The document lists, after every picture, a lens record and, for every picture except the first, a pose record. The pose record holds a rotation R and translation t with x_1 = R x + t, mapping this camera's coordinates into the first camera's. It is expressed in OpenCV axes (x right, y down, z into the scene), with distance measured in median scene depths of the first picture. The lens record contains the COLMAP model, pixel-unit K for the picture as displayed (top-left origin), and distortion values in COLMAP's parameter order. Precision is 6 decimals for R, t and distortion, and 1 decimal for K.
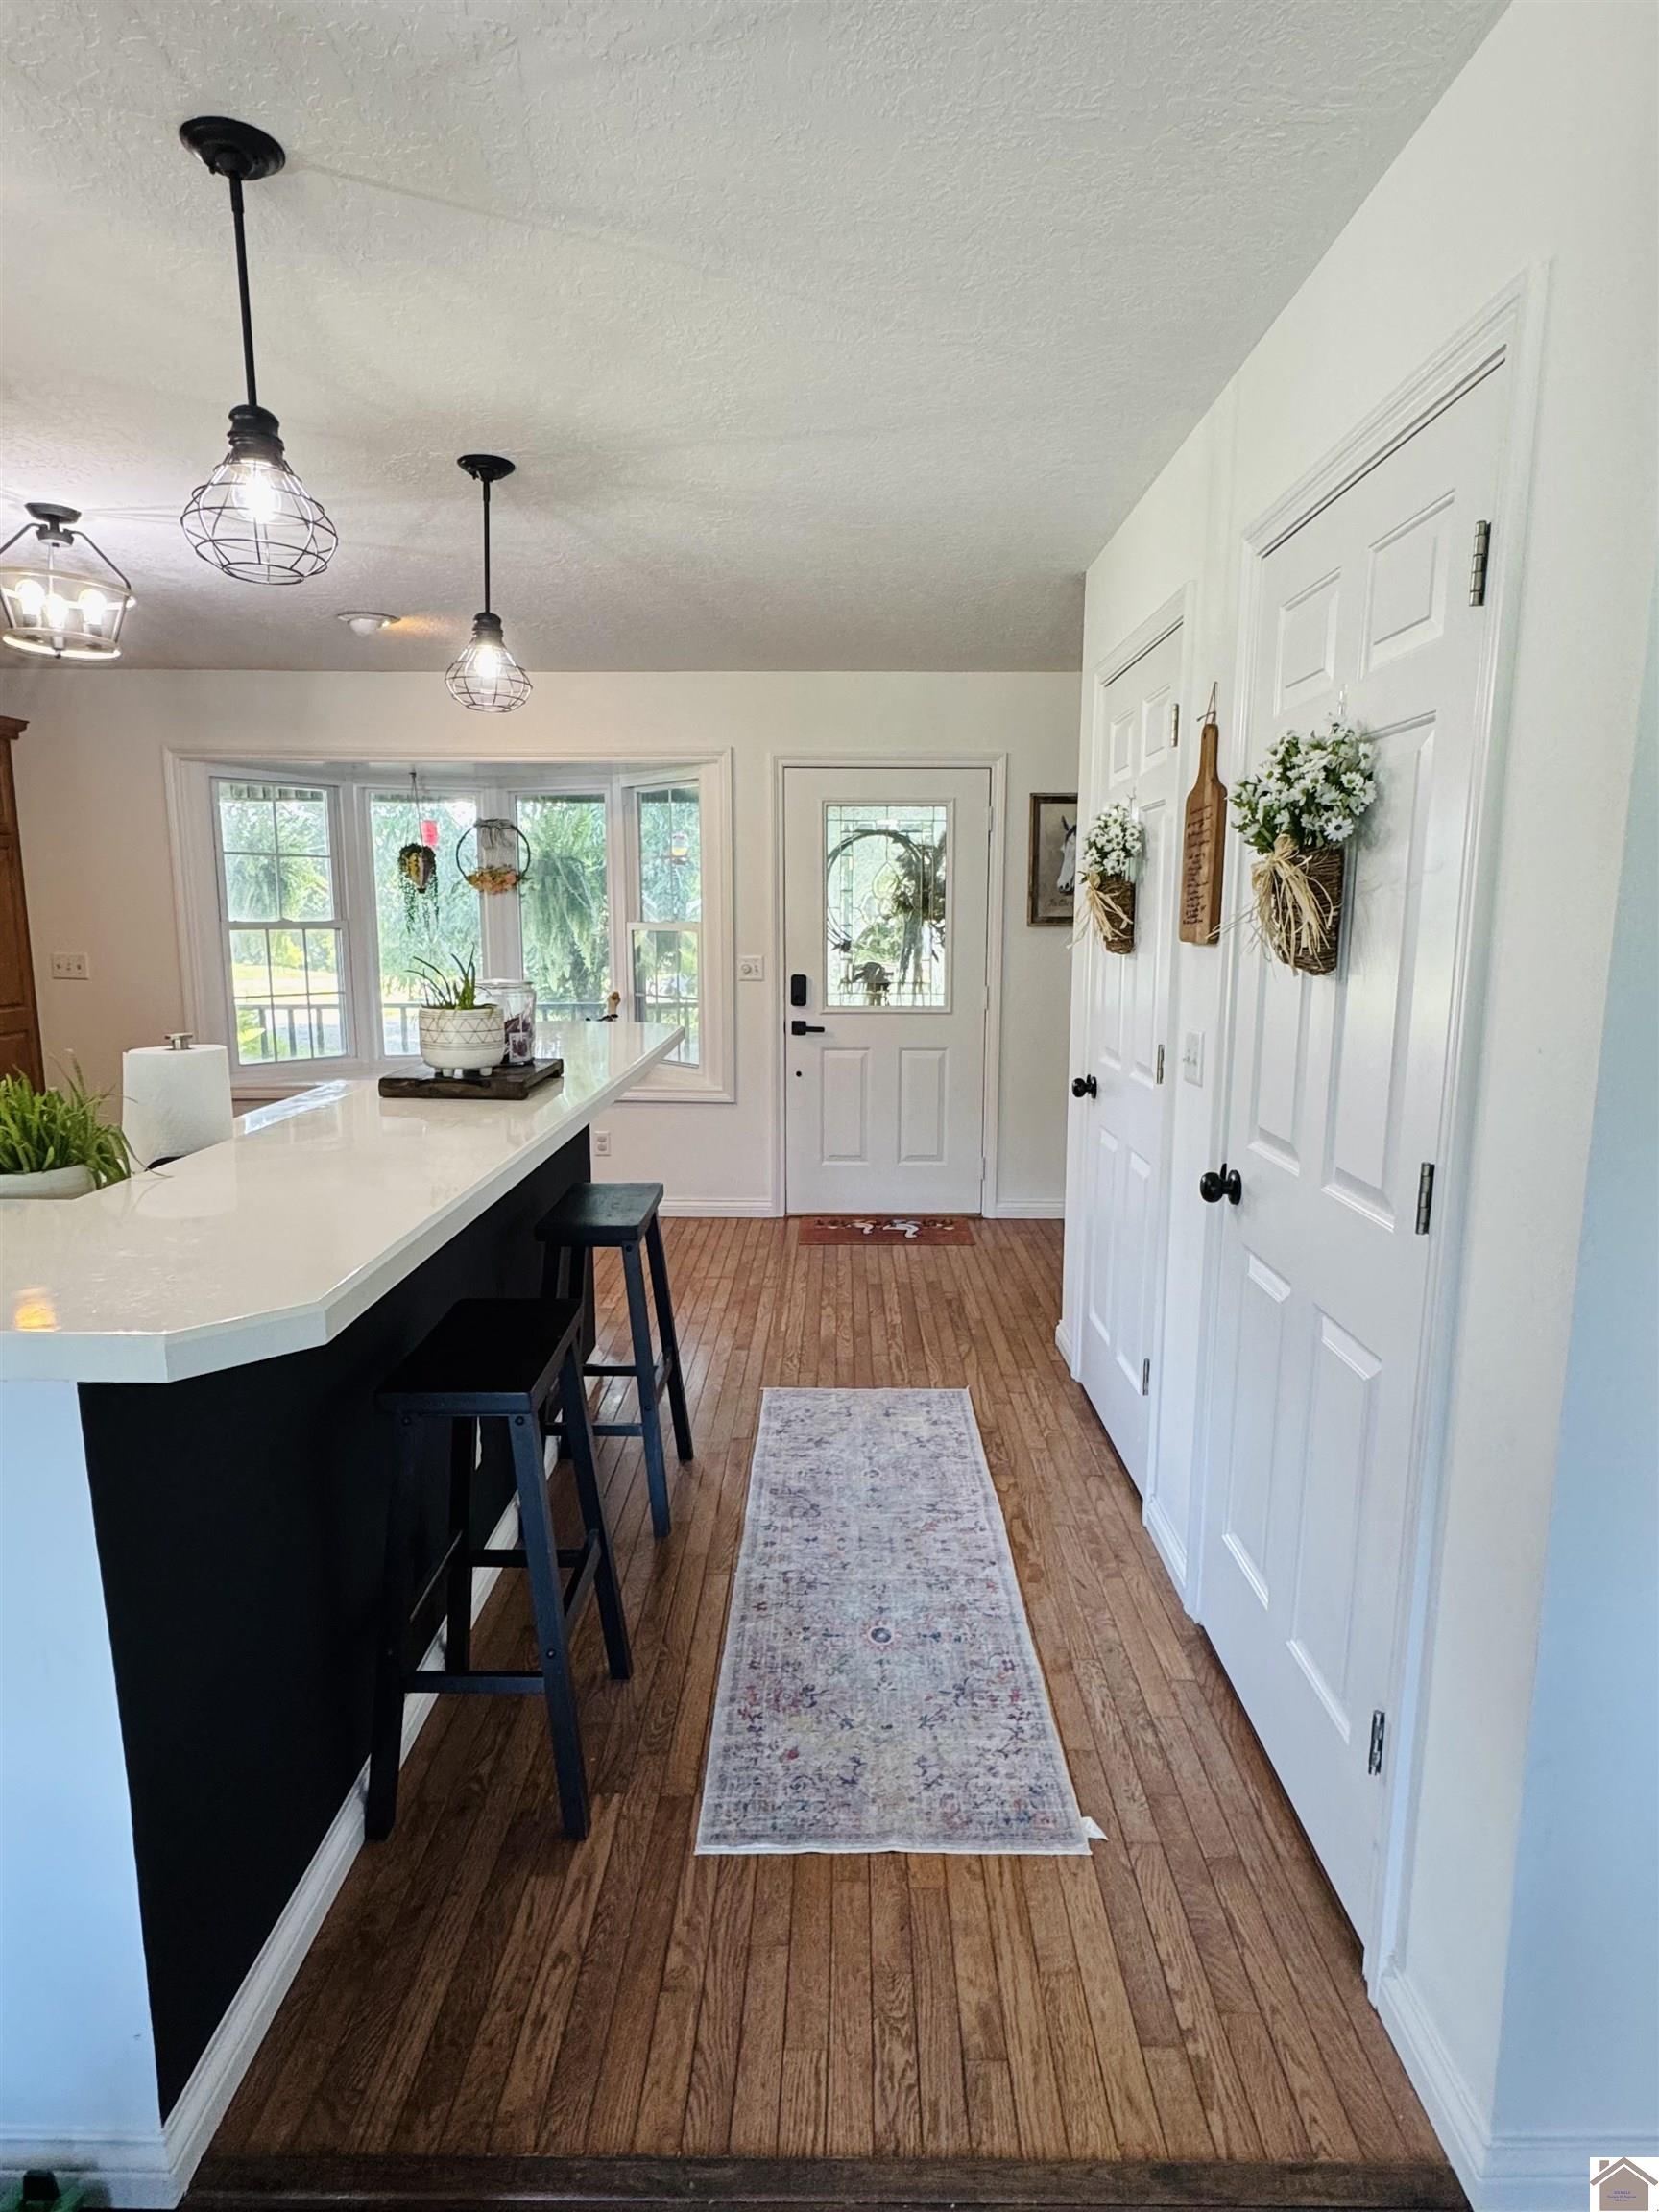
lens RADIAL K [[1213.7, 0, 843.4], [0, 1213.7, 1103.2], [0, 0, 1]] dist [-0.008426, 0.002479]
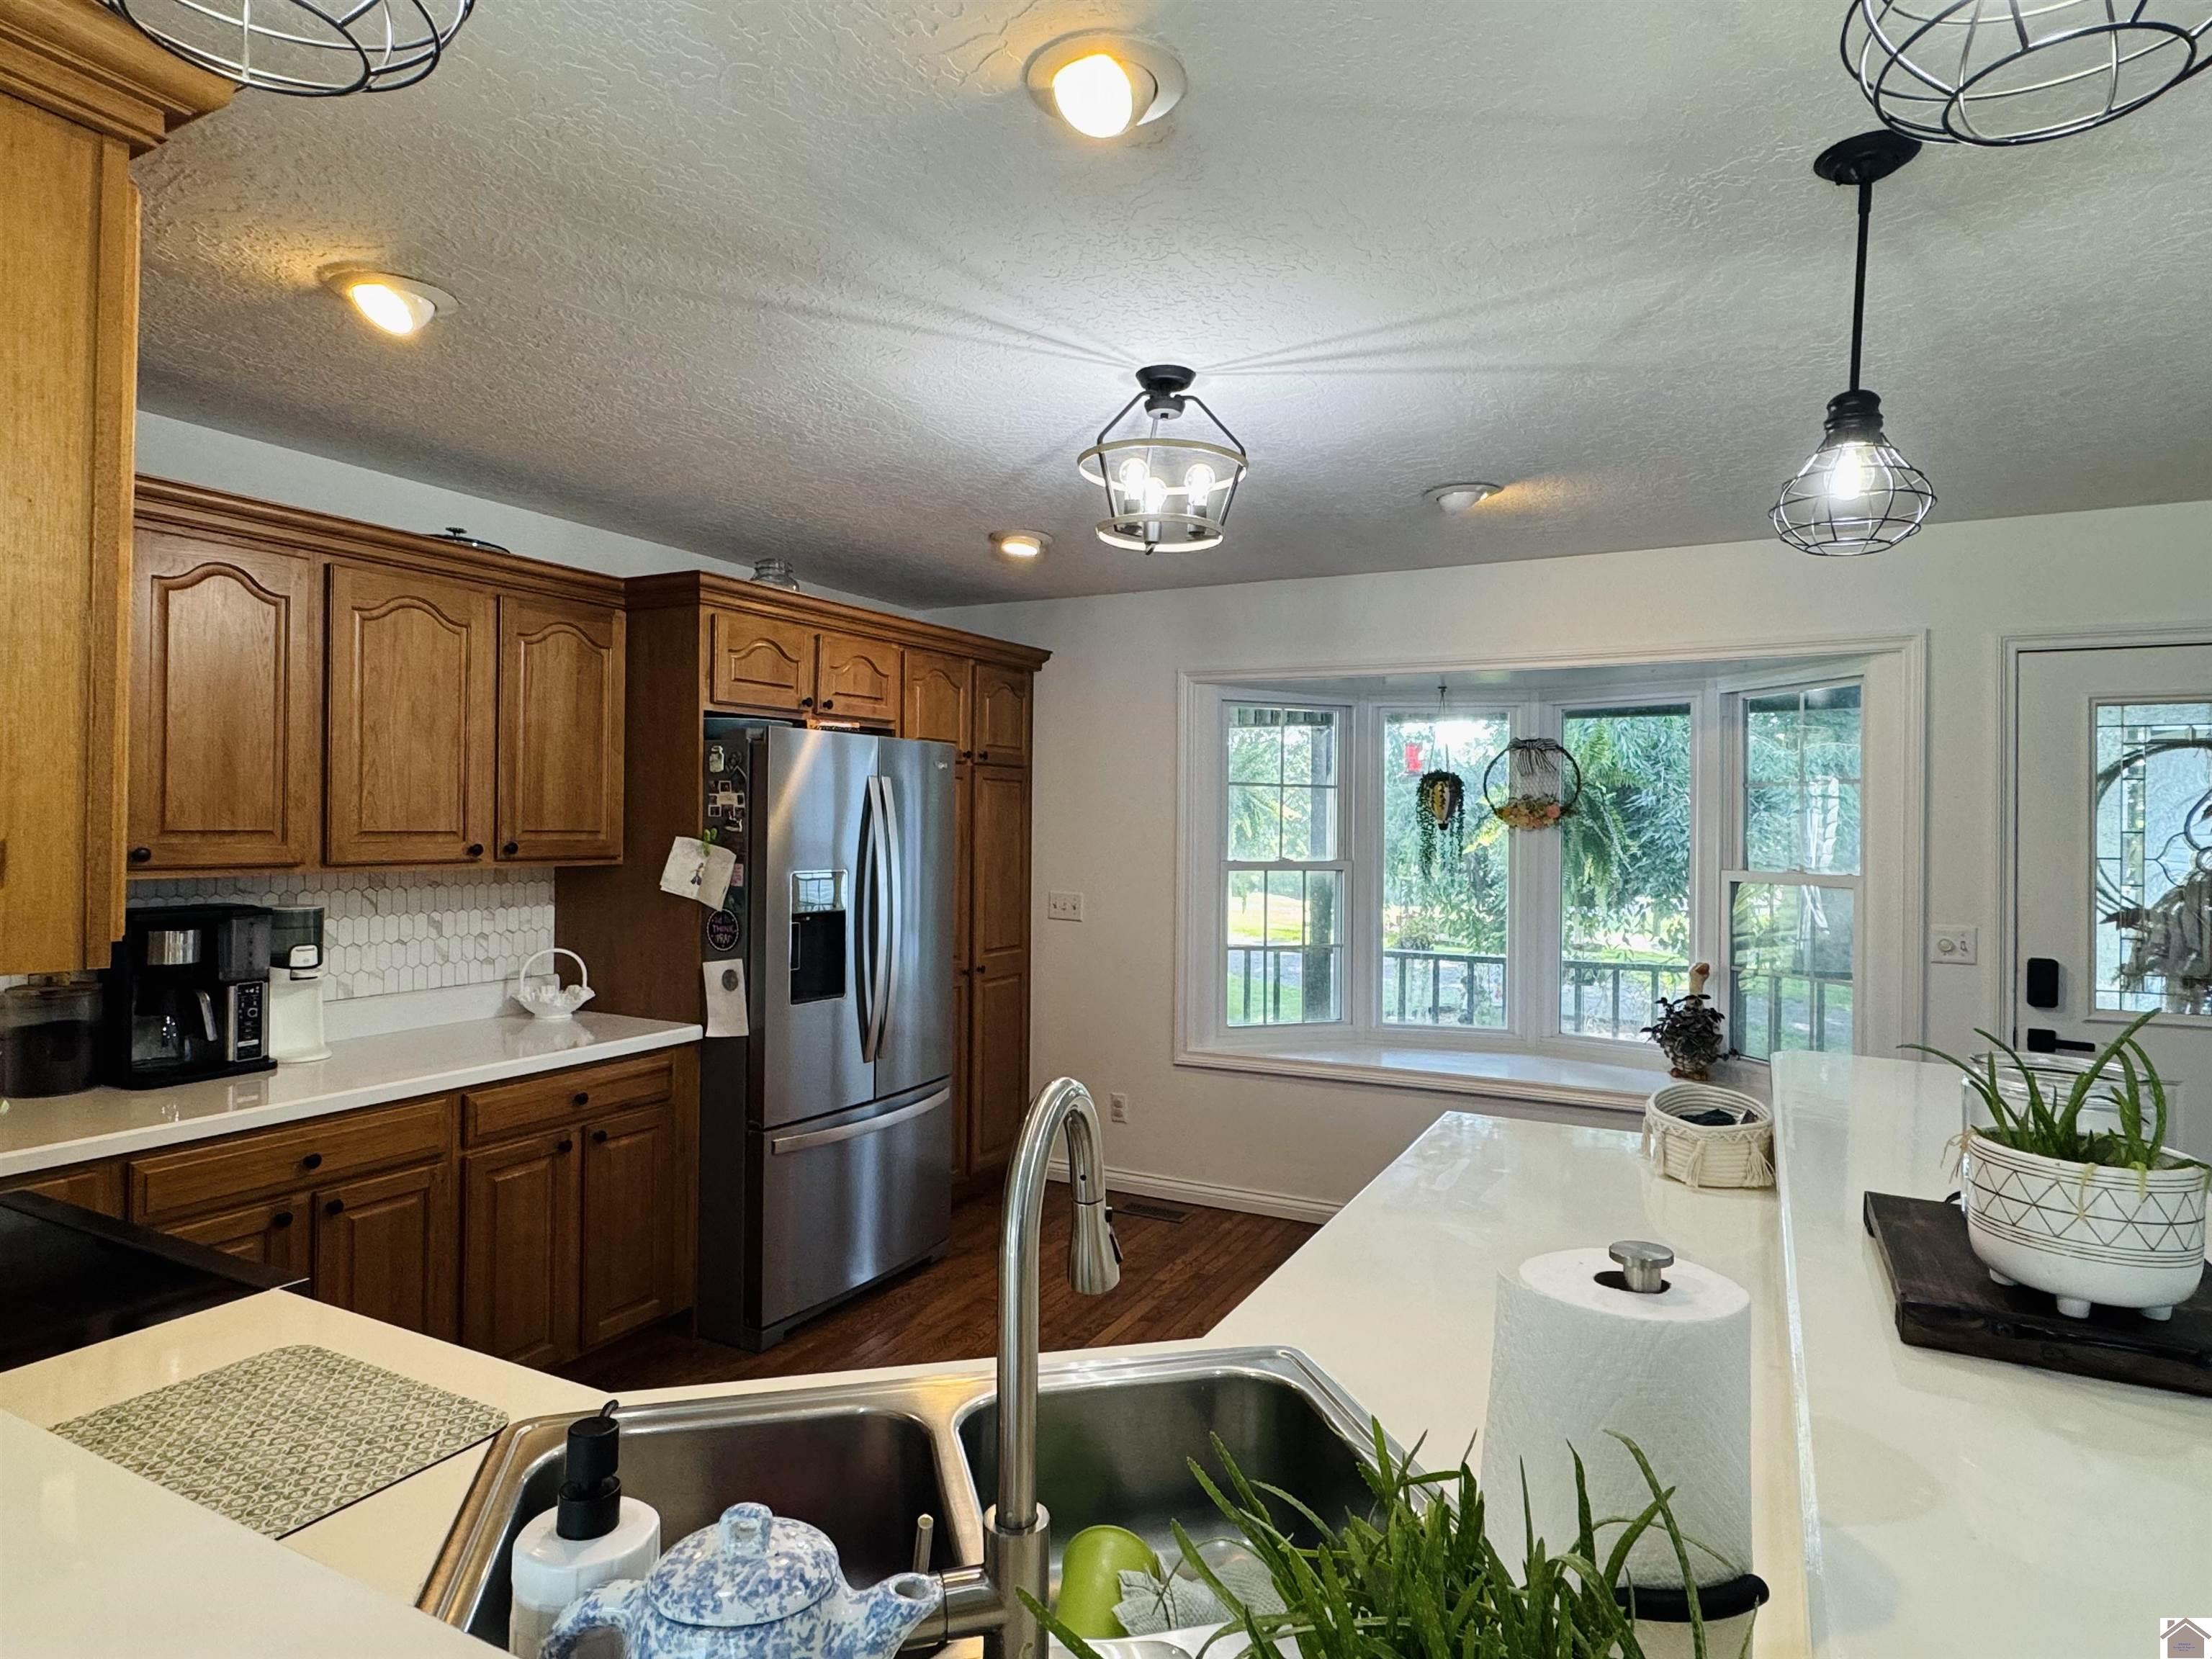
lens RADIAL K [[1213.7, 0, 1098.8], [0, 1213.7, 818.1], [0, 0, 1]] dist [-0.008426, 0.002479]
pose [[0.887116, 0.002548, -0.461539, -0.188814], [-0.078968, 0.986078, -0.146339, -0.045867], [0.454740, 0.166266, 0.874967, 0.189921]]
